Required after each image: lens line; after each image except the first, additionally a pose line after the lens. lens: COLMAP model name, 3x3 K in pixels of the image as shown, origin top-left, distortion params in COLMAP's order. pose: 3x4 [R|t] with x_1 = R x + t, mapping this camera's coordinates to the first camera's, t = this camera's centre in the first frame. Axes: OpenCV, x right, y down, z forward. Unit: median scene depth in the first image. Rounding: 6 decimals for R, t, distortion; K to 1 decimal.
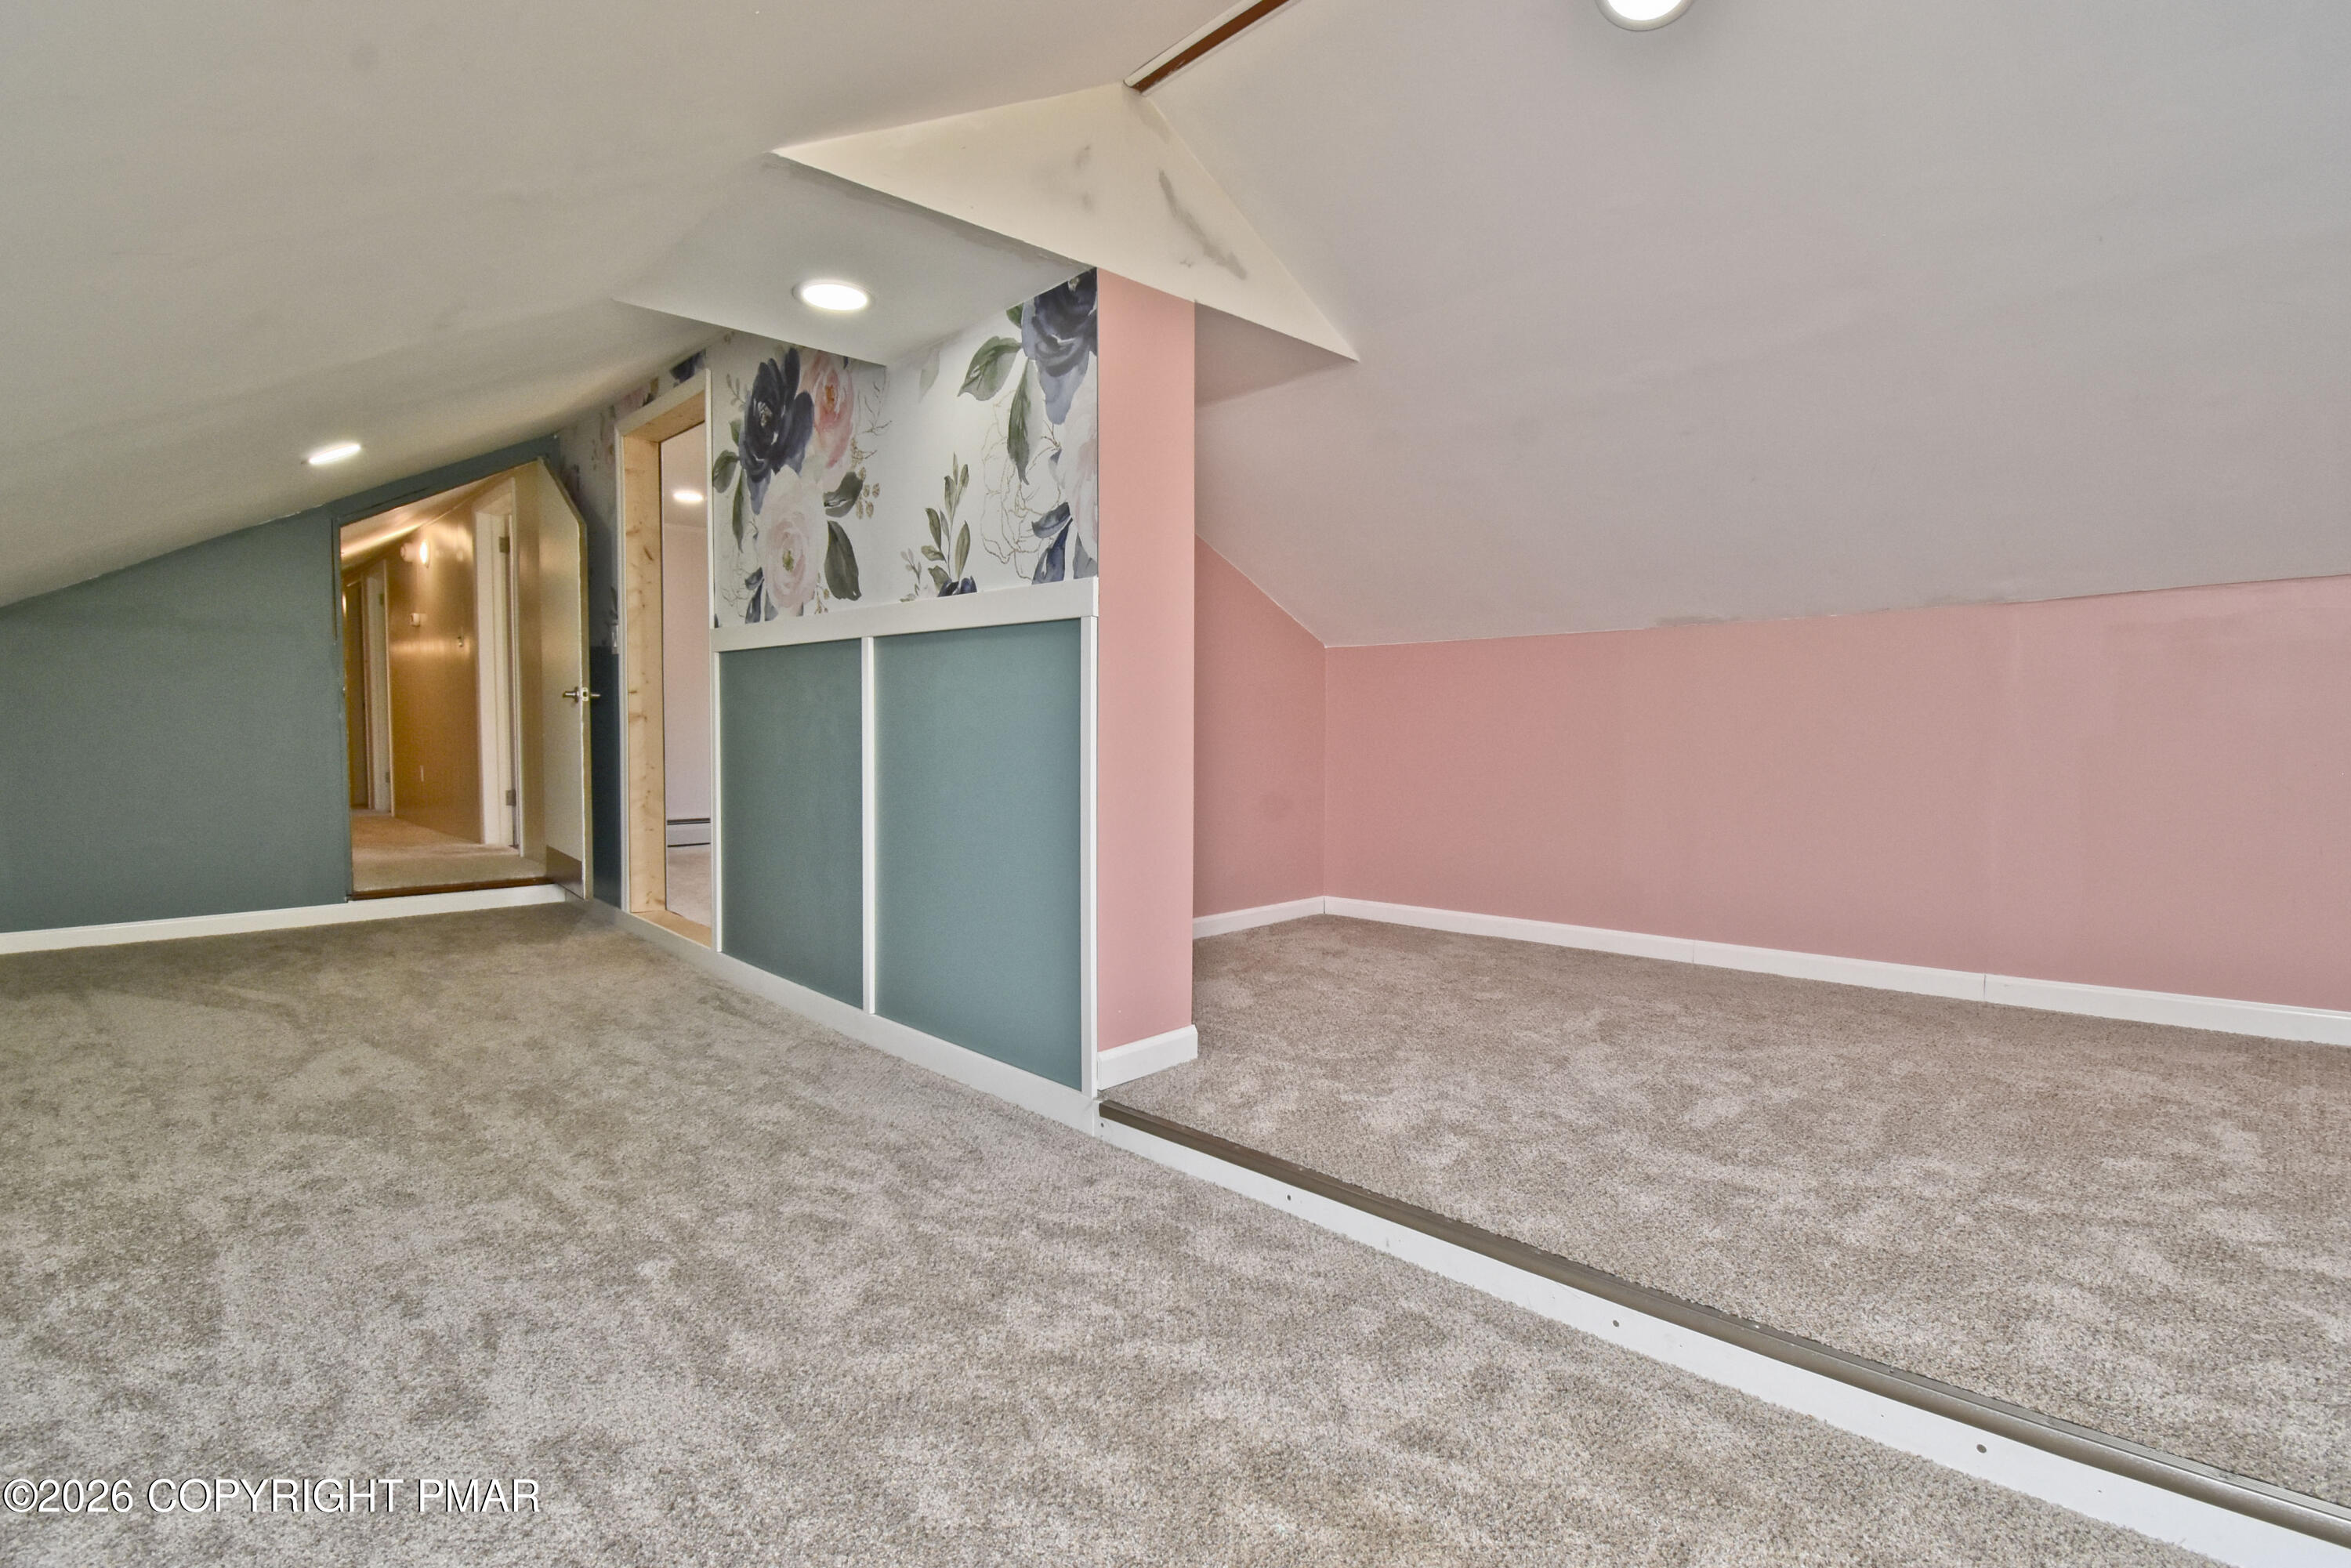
lens RADIAL K [[1151.3, 0, 1172.8], [0, 1151.3, 796.4], [0, 0, 1]] dist [0.004531, -0.005769]
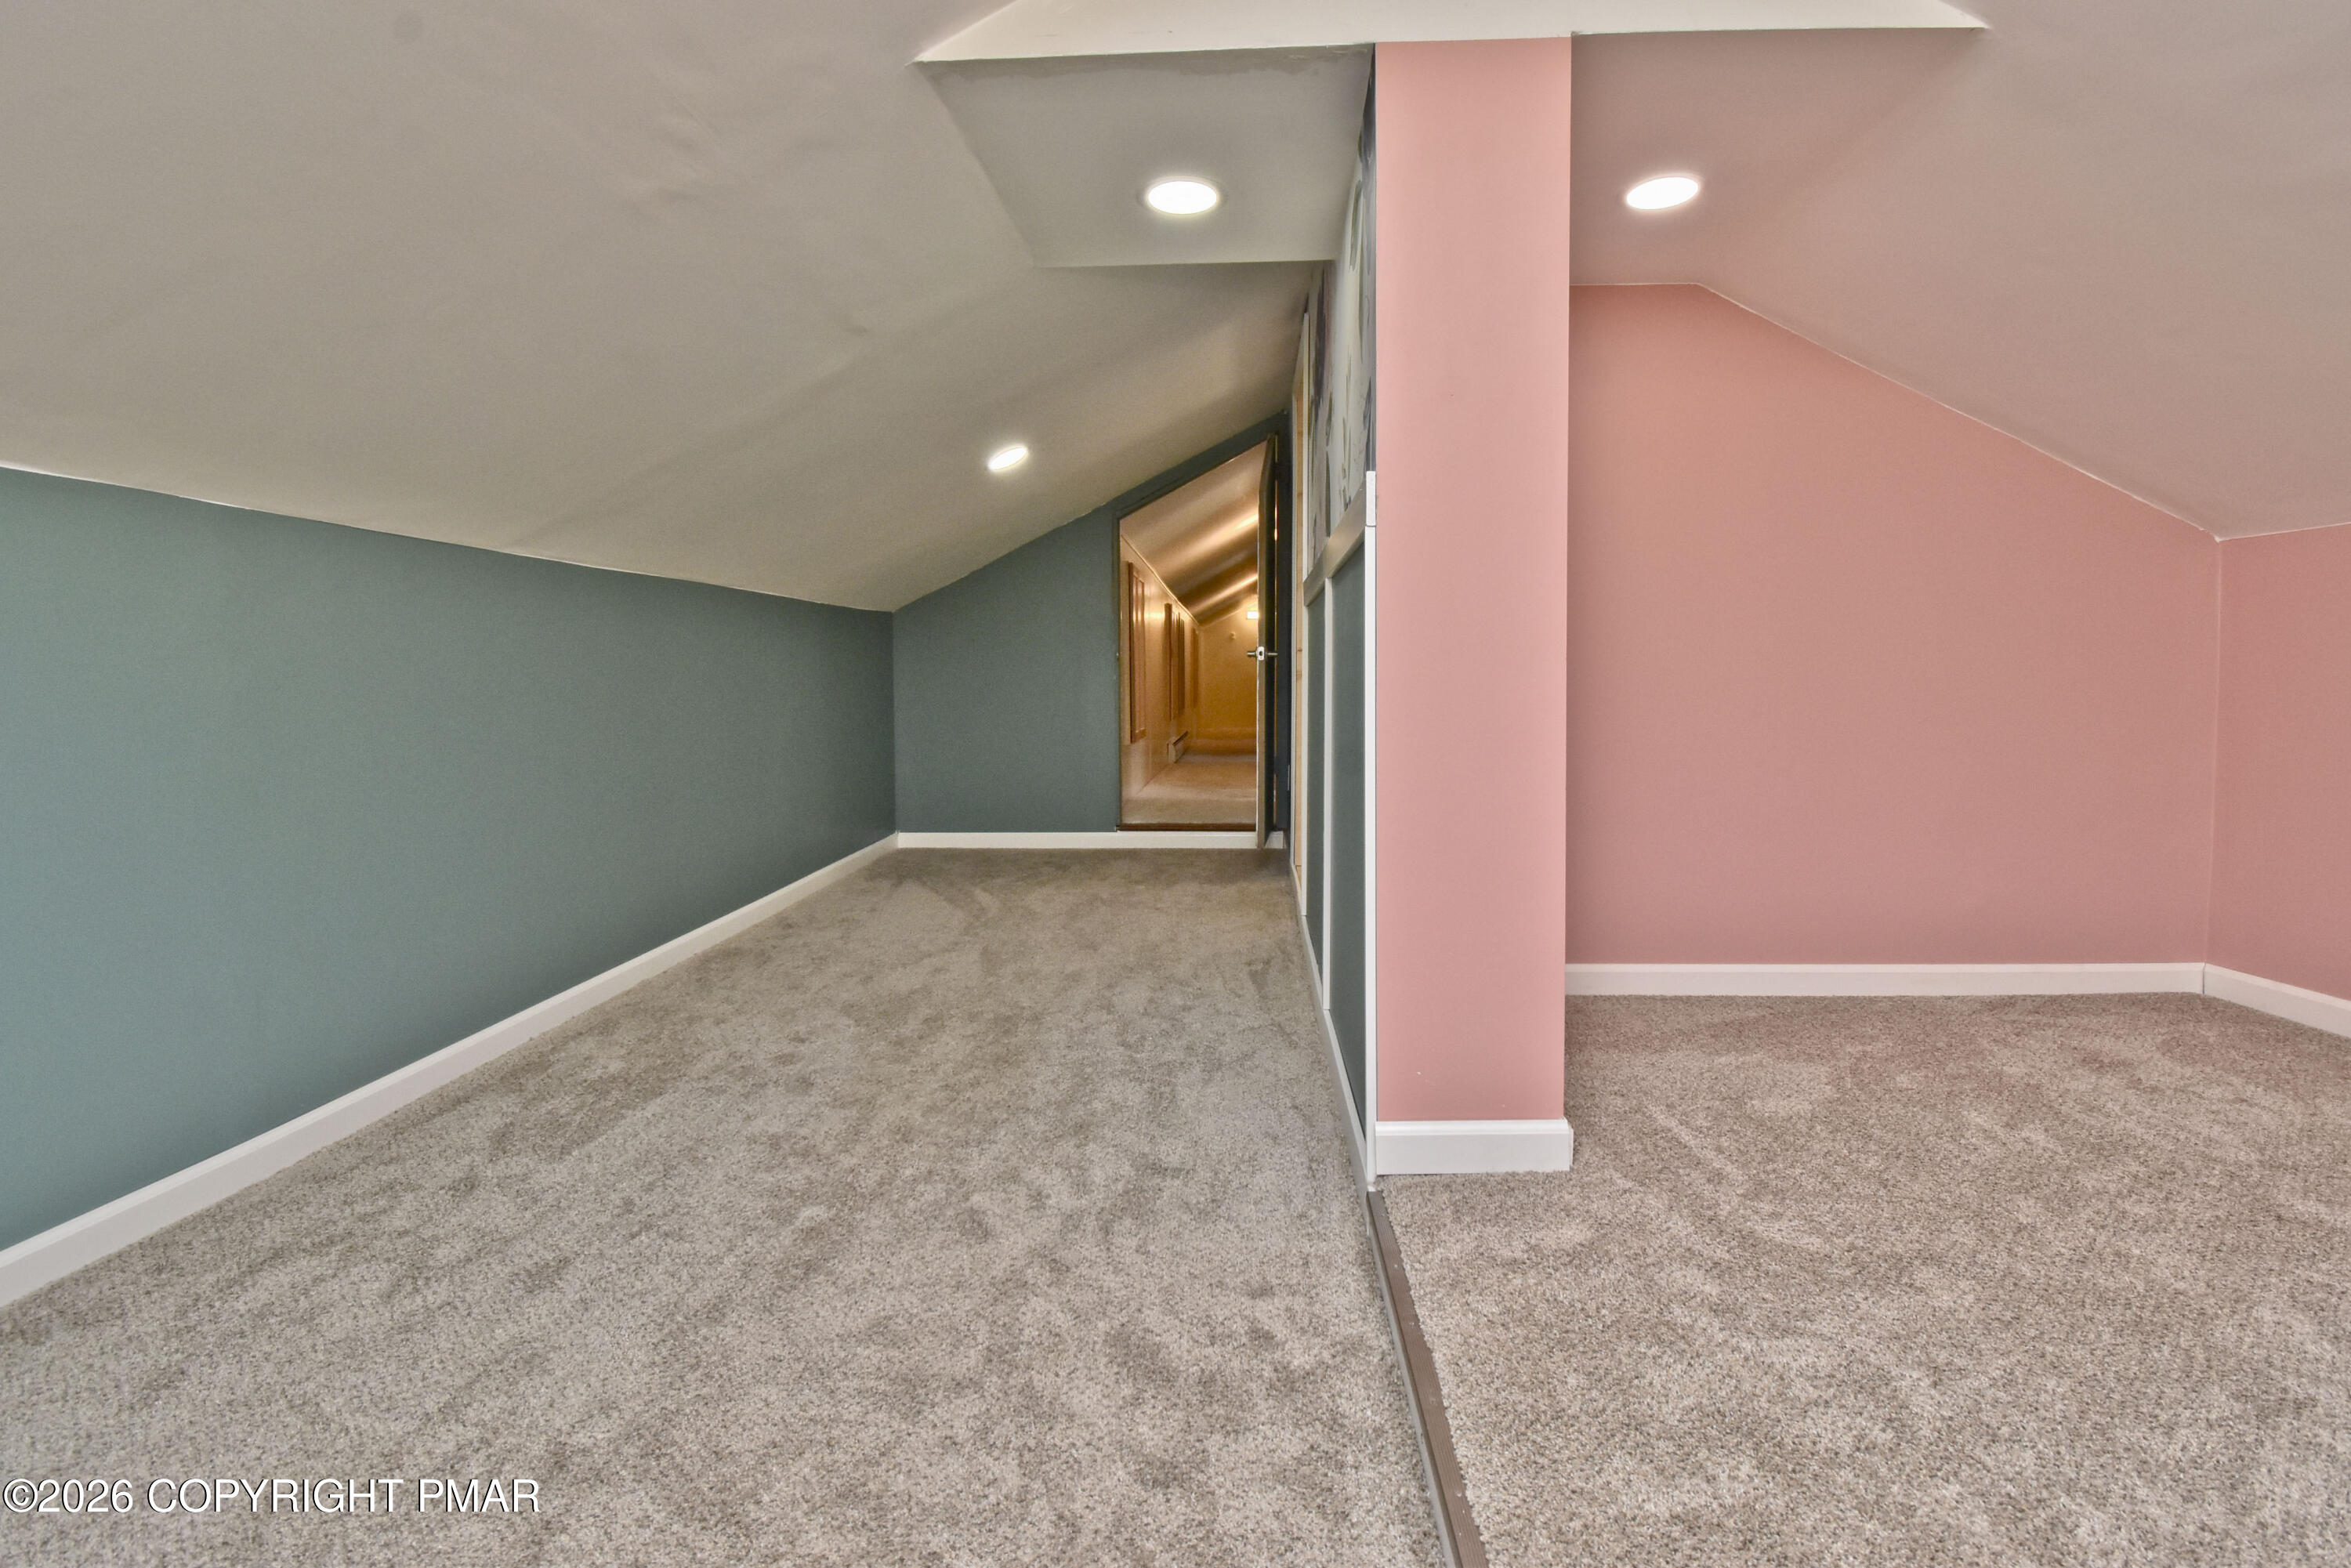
lens RADIAL K [[1151.3, 0, 1168.9], [0, 1151.3, 768.8], [0, 0, 1]] dist [0.004531, -0.005769]
pose [[0.683747, 0.046190, -0.728255, 0.454746], [-0.036221, 0.998913, 0.029348, -0.025748], [0.728819, 0.006312, 0.684677, 0.485887]]
